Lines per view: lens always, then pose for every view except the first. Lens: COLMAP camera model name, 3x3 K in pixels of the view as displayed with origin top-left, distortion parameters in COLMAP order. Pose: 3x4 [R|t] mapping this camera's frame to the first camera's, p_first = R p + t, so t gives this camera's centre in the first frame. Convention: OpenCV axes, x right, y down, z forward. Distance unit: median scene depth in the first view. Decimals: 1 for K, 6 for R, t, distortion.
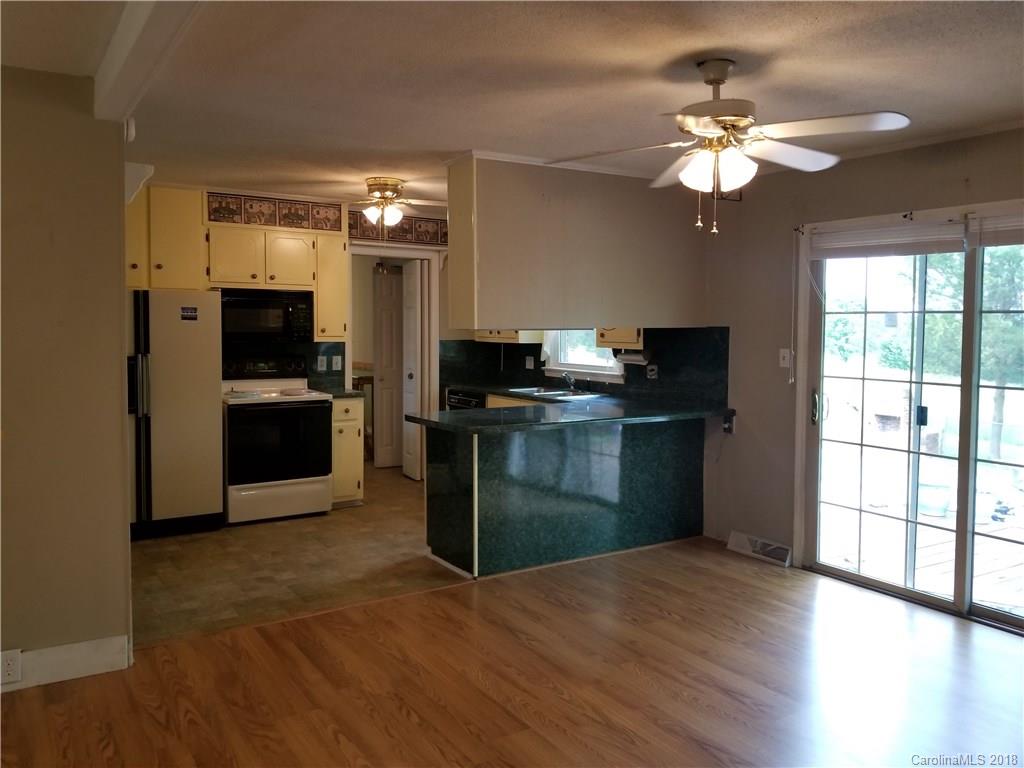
lens RADIAL K [[821.3, 0, 465.6], [0, 821.3, 355.3], [0, 0, 1]] dist [0.035312, -0.044459]
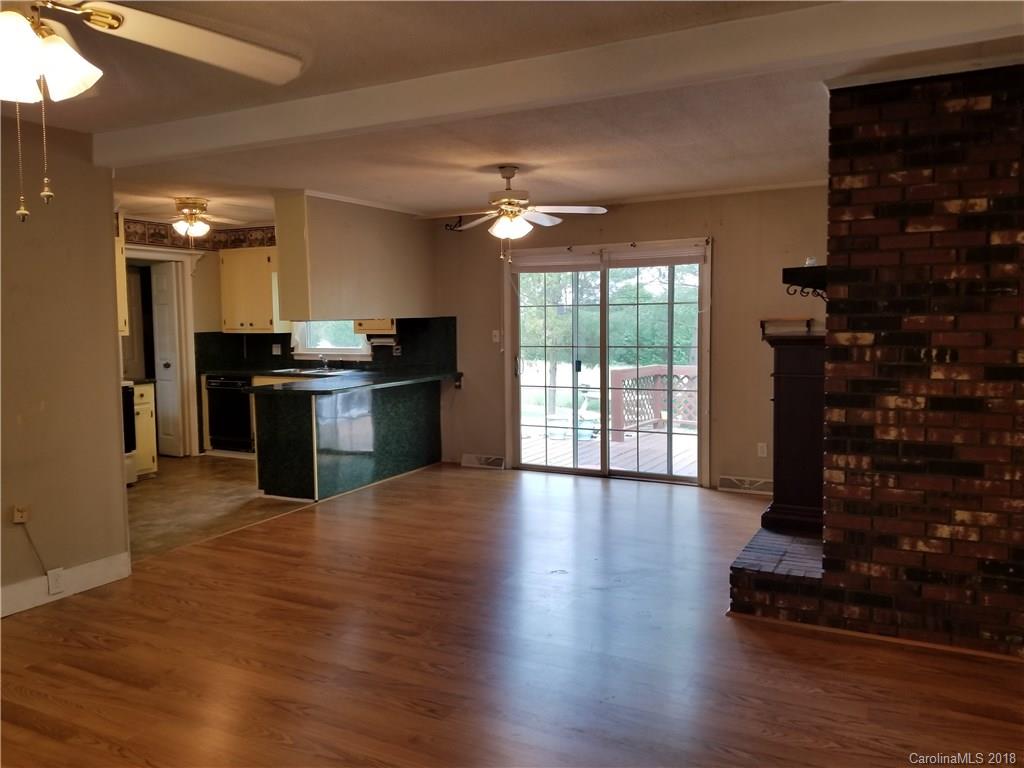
lens RADIAL K [[821.3, 0, 512.3], [0, 821.3, 383.8], [0, 0, 1]] dist [0.035312, -0.044459]
pose [[0.850582, -0.059423, 0.522474, -0.358184], [0.037200, 0.997905, 0.052934, 0.011206], [-0.524525, -0.025589, 0.851011, -0.294544]]
